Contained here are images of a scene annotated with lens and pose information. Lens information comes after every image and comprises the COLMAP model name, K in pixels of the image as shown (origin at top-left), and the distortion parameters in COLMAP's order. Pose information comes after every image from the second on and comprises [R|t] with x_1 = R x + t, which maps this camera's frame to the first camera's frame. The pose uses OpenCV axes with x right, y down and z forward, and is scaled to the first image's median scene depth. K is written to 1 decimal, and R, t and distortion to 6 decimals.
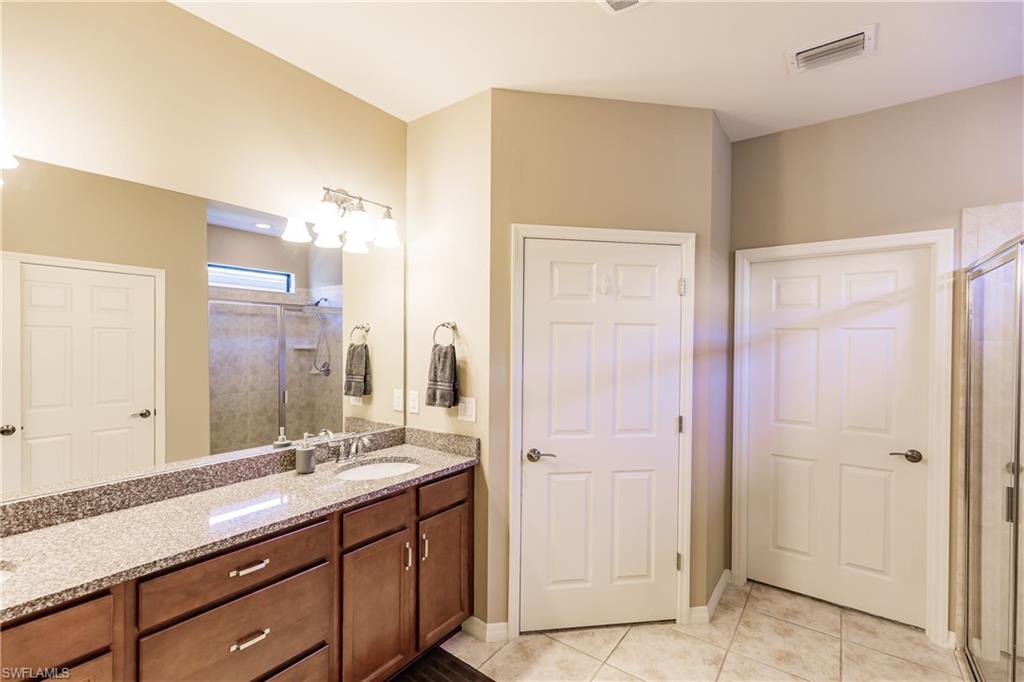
lens RADIAL K [[455.2, 0, 510.5], [0, 455.2, 342.6], [0, 0, 1]] dist [0.011164, -0.000683]
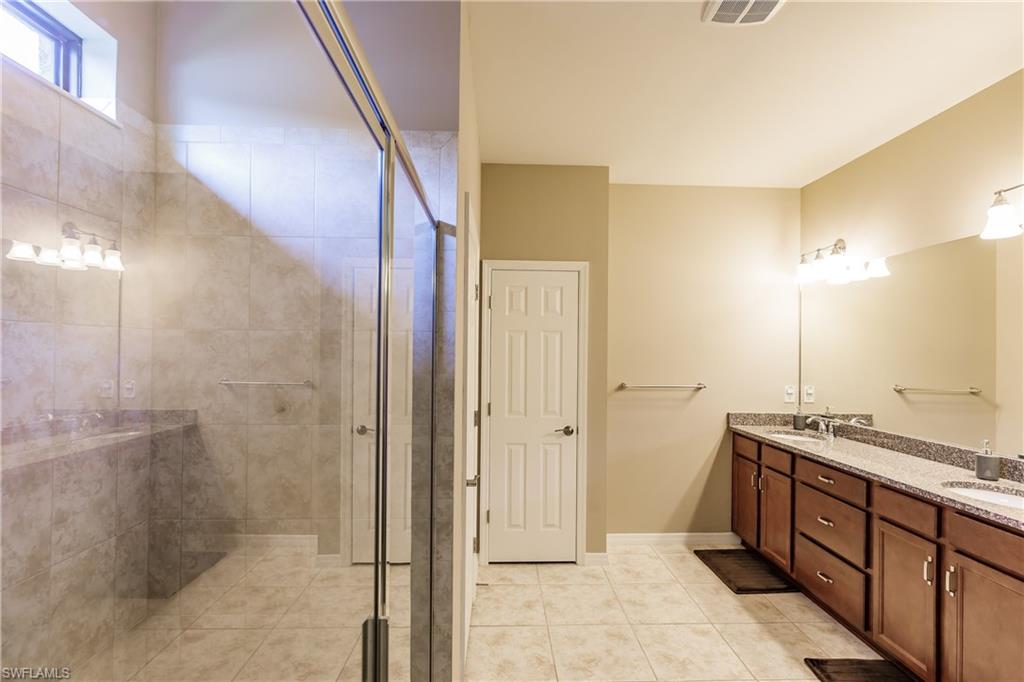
lens RADIAL K [[459.2, 0, 511.7], [0, 459.2, 345.2], [0, 0, 1]] dist [-0.003507, 0.002172]
pose [[-0.781266, -0.020342, -0.623867, 1.144580], [-0.021182, 0.999757, -0.006072, 0.019109], [0.623839, 0.008472, -0.781507, 1.284336]]
